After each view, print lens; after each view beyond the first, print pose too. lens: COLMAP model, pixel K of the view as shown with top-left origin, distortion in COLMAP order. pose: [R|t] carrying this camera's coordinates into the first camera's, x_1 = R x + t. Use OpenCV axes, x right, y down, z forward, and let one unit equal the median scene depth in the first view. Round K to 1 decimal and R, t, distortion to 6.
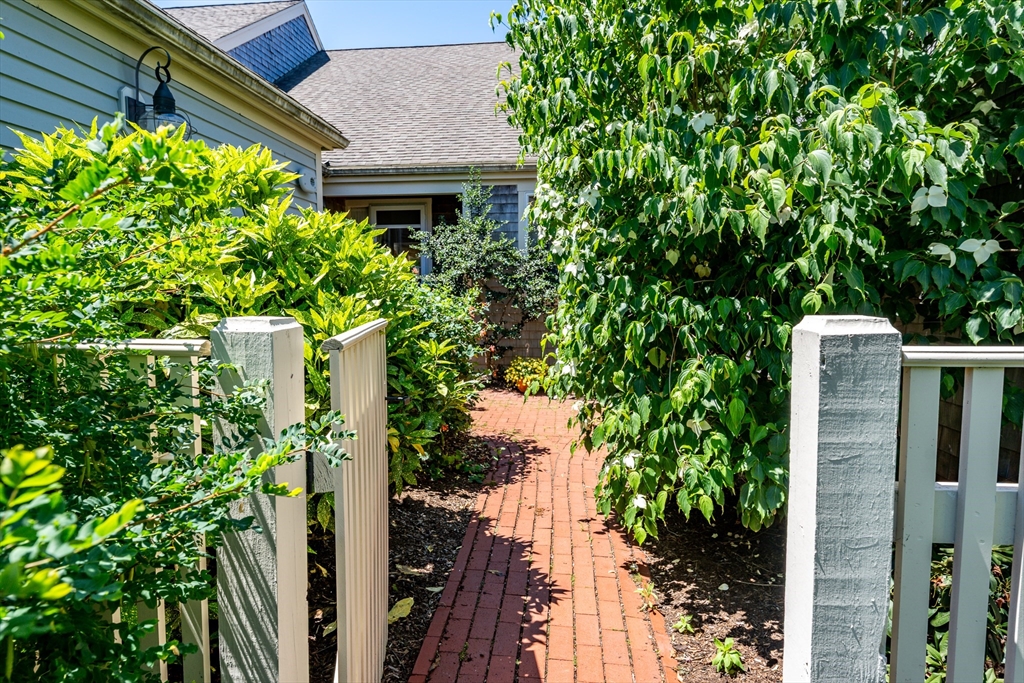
lens RADIAL K [[594.3, 0, 511.5], [0, 594.3, 339.6], [0, 0, 1]] dist [0.000185, 0.000023]
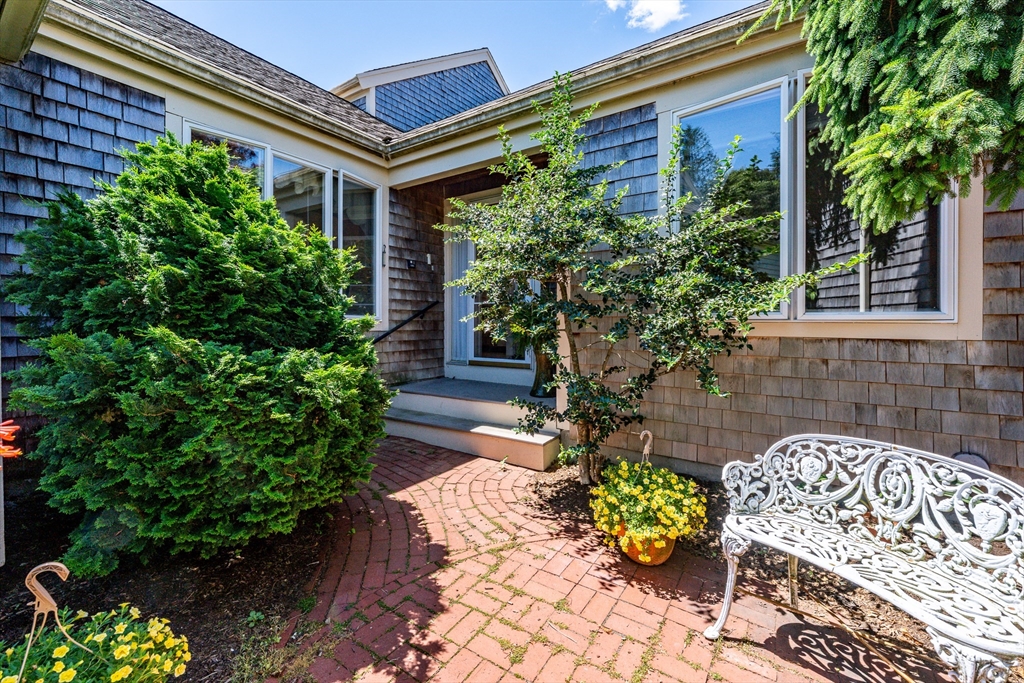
lens RADIAL K [[417.4, 0, 511.9], [0, 417.4, 332.7], [0, 0, 1]] dist [-0.008497, -0.000245]
pose [[0.878039, 0.007520, -0.478530, 0.079884], [-0.040875, 0.997401, -0.059326, -0.038998], [0.476840, 0.071651, 0.876065, 0.699825]]
